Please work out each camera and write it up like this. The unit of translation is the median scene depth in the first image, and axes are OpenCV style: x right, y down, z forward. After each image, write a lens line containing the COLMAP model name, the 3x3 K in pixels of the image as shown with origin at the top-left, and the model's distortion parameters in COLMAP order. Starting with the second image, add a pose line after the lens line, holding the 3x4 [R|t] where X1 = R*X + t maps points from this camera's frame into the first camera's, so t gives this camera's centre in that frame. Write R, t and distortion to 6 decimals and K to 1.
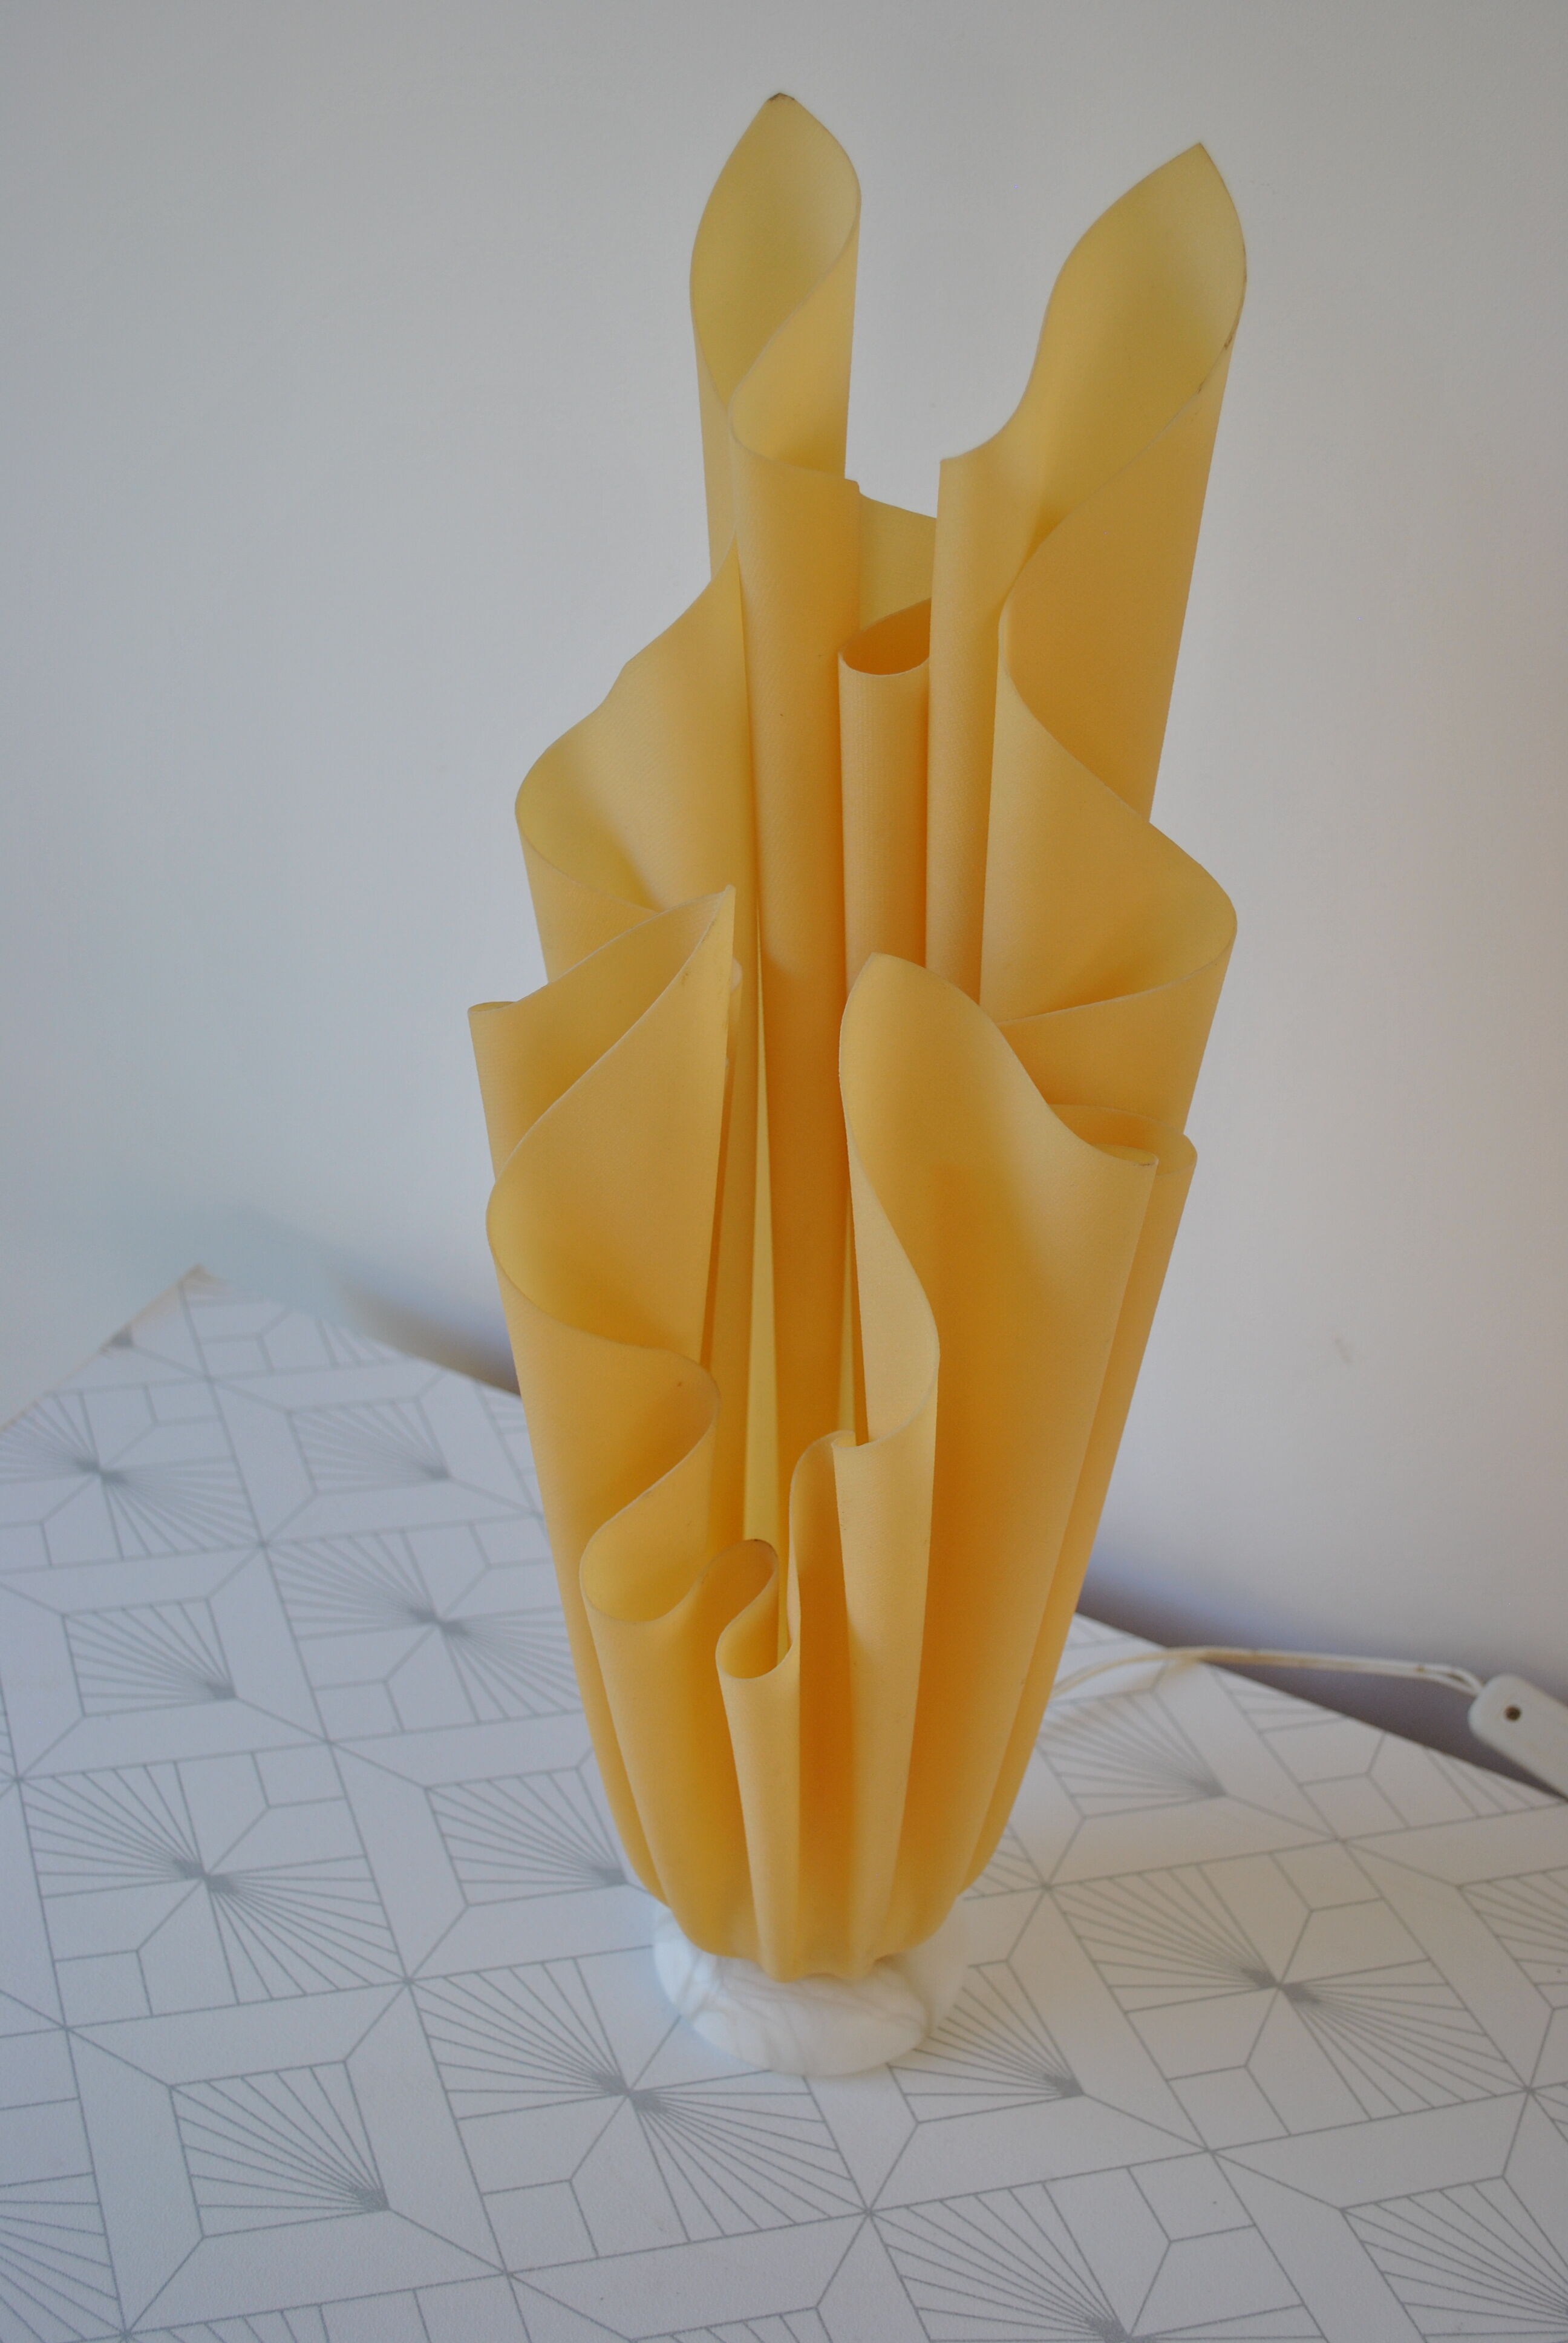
lens RADIAL K [[2463.8, 0, 788.7], [0, 2463.8, 1155.3], [0, 0, 1]] dist [-0.048055, 0.000000]
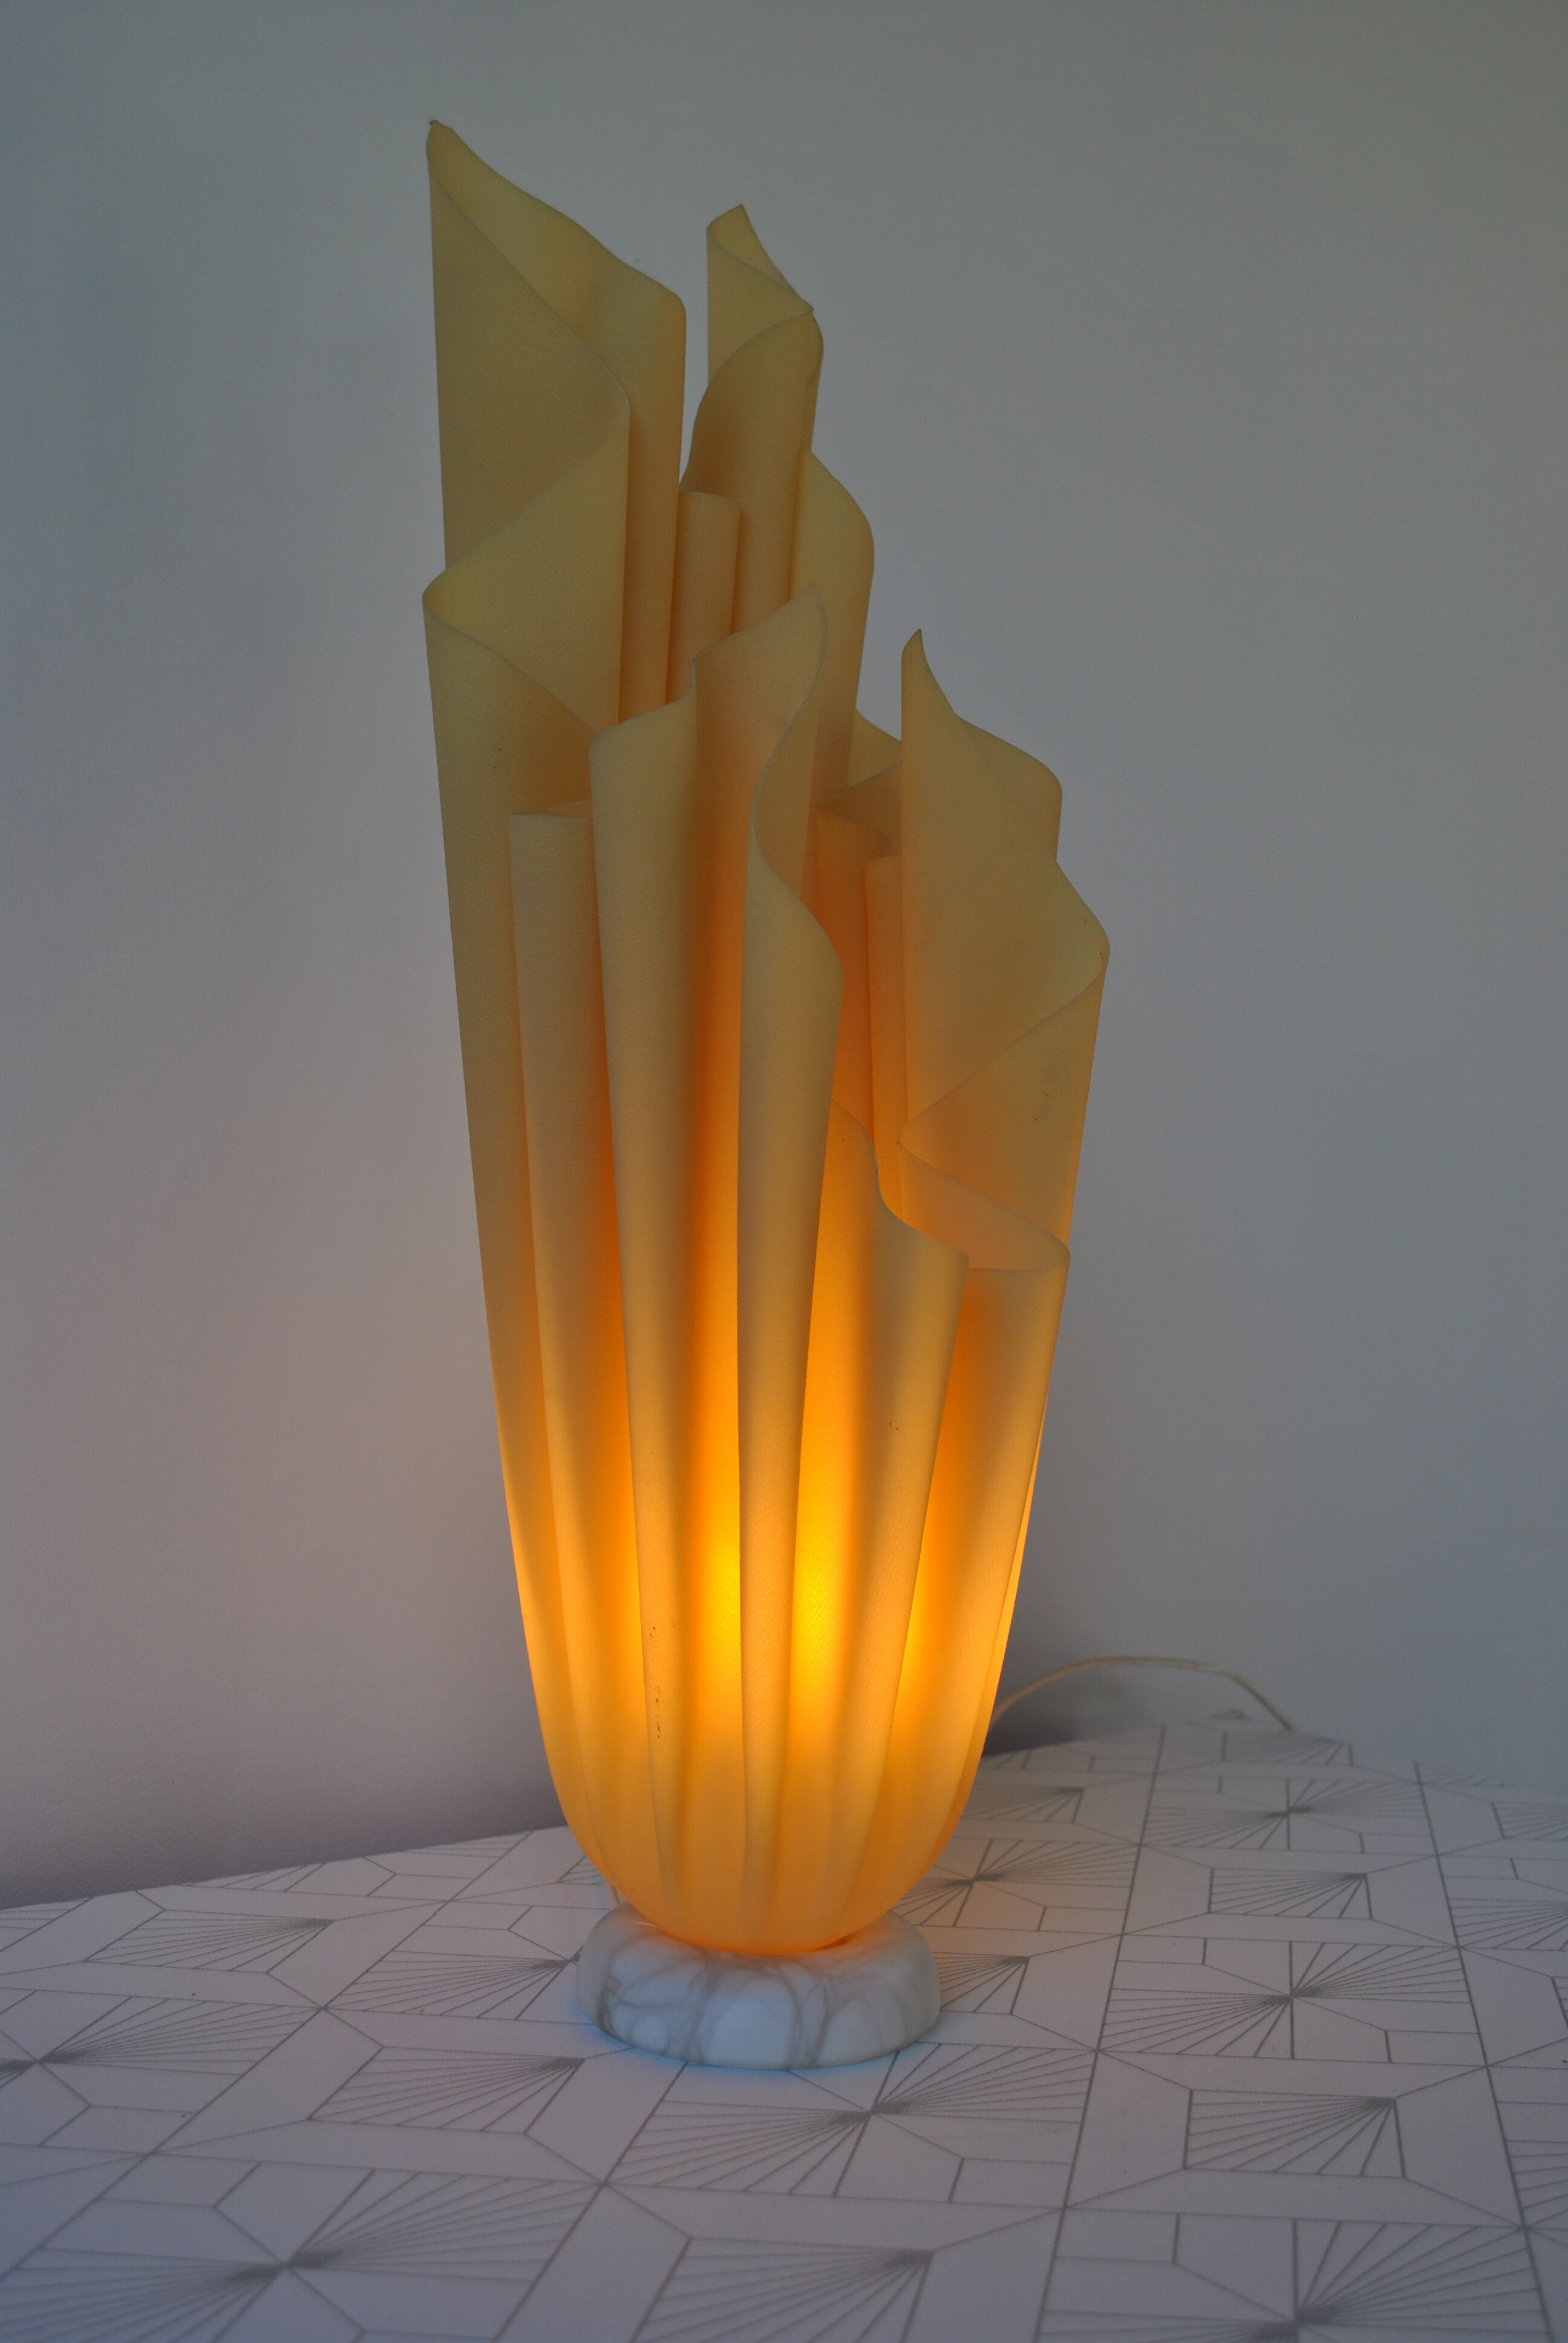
lens RADIAL K [[2463.8, 0, 792.6], [0, 2463.8, 1184.1], [0, 0, 1]] dist [-0.048055, 0.000000]
pose [[0.384620, -0.014908, 0.922955, -0.828145], [0.492726, 0.848824, -0.191621, 0.260542], [-0.780569, 0.528465, 0.333821, 0.575559]]
